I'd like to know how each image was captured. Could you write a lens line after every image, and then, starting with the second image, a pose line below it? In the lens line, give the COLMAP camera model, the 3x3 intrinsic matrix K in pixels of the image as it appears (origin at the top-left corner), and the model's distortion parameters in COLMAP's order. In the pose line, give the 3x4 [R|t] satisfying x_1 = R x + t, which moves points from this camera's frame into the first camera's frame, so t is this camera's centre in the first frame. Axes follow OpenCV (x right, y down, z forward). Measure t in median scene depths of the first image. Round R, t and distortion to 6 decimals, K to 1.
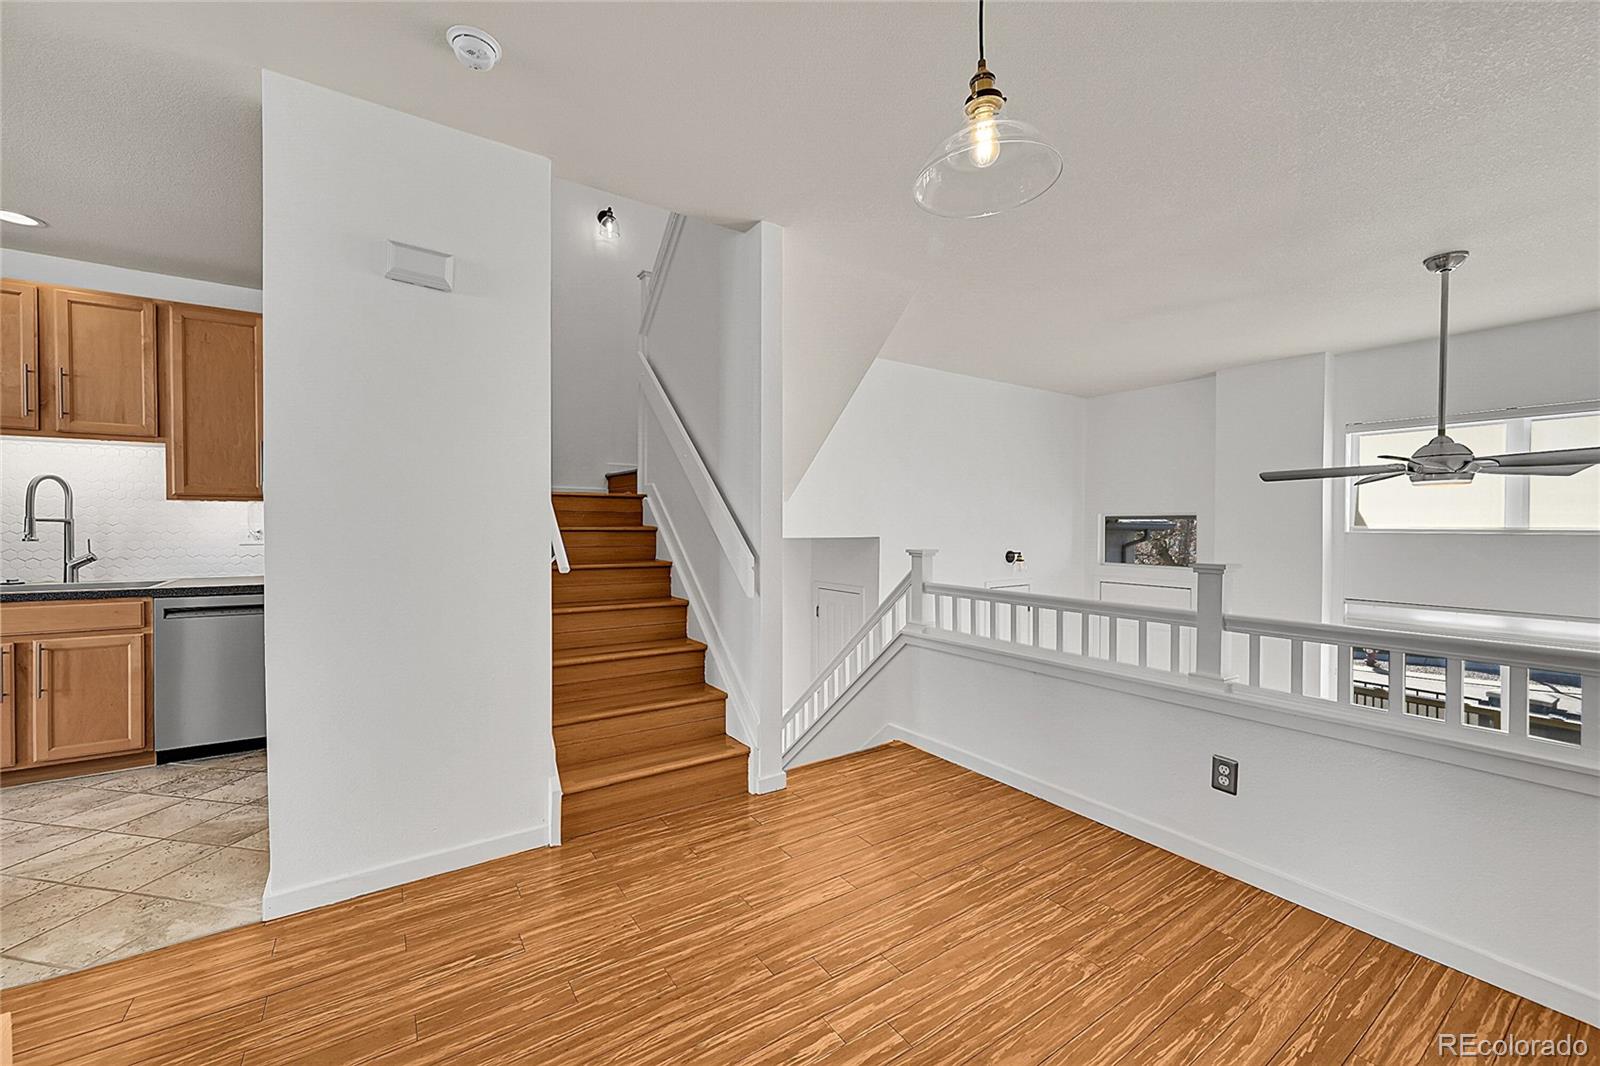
lens RADIAL K [[628.3, 0, 797.5], [0, 628.3, 532.3], [0, 0, 1]] dist [0.000278, -0.000174]
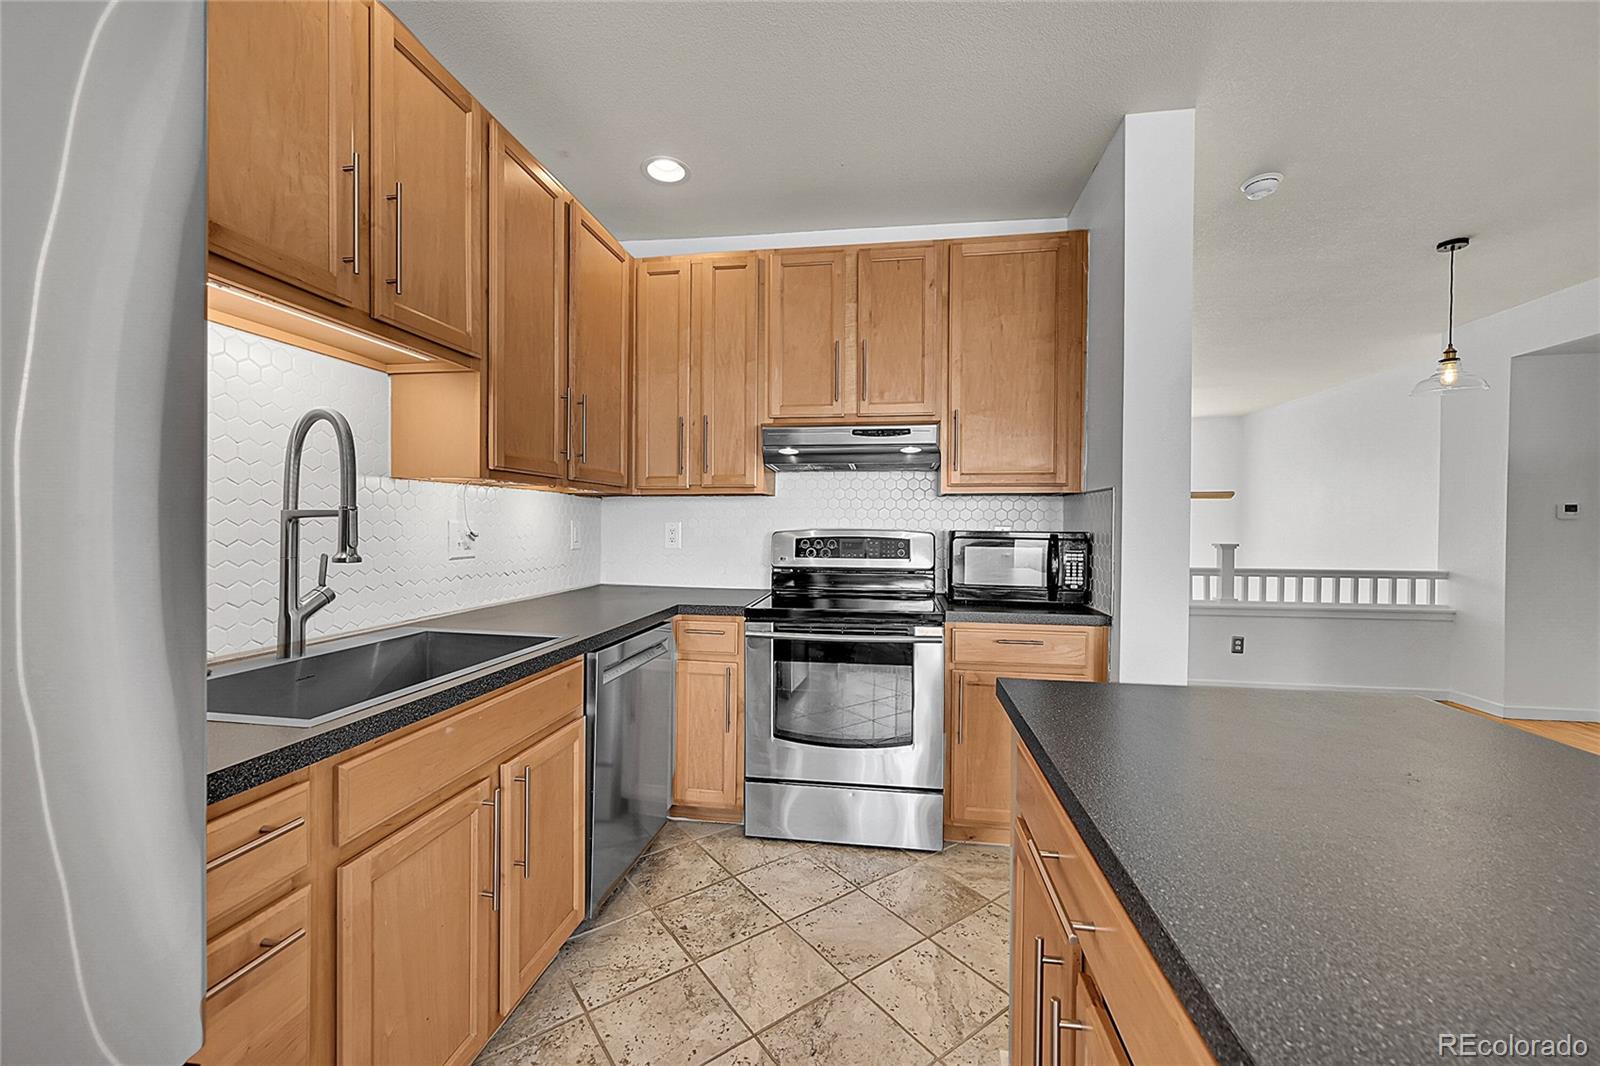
lens RADIAL K [[628.3, 0, 797.5], [0, 628.3, 532.3], [0, 0, 1]] dist [0.000278, -0.000174]
pose [[0.678858, -0.009104, 0.734213, -1.417546], [0.005633, 0.999958, 0.007191, -0.008233], [-0.734248, -0.000745, 0.678881, 0.508100]]
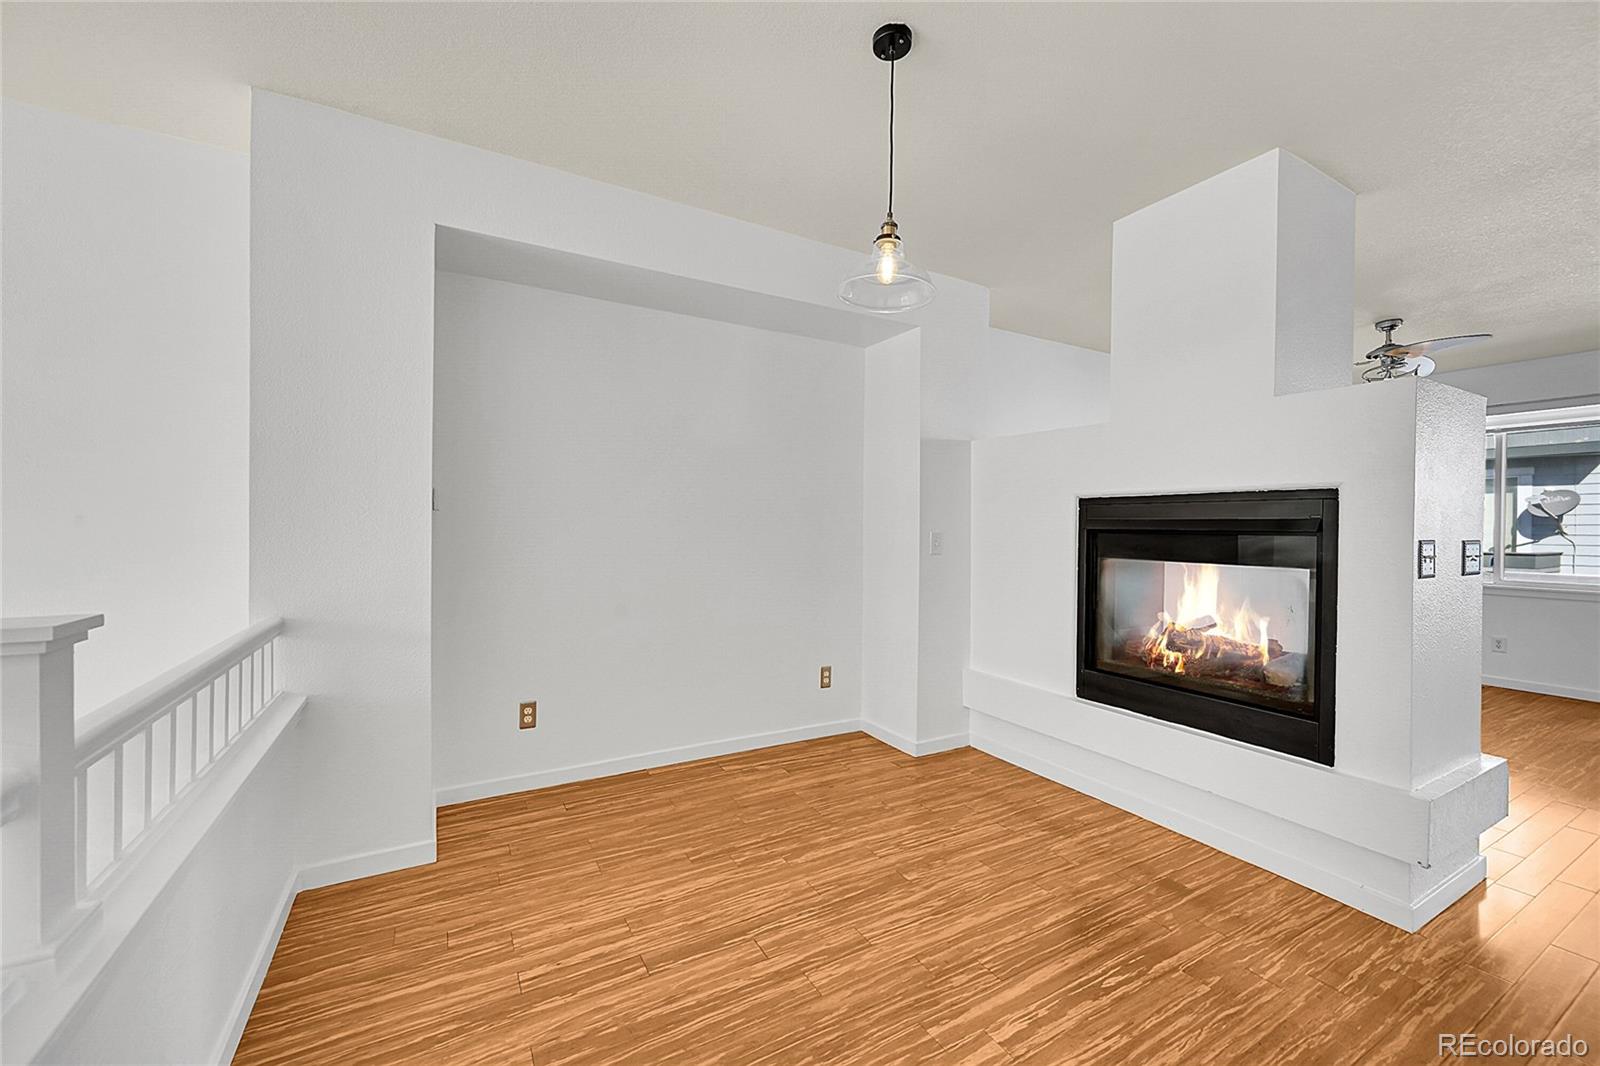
lens RADIAL K [[628.3, 0, 797.5], [0, 628.3, 532.3], [0, 0, 1]] dist [0.000278, -0.000174]
pose [[-0.996557, -0.015067, 0.081528, 0.159062], [-0.013759, 0.999768, 0.016578, -0.010130], [-0.081759, 0.015399, -0.996533, 1.045317]]
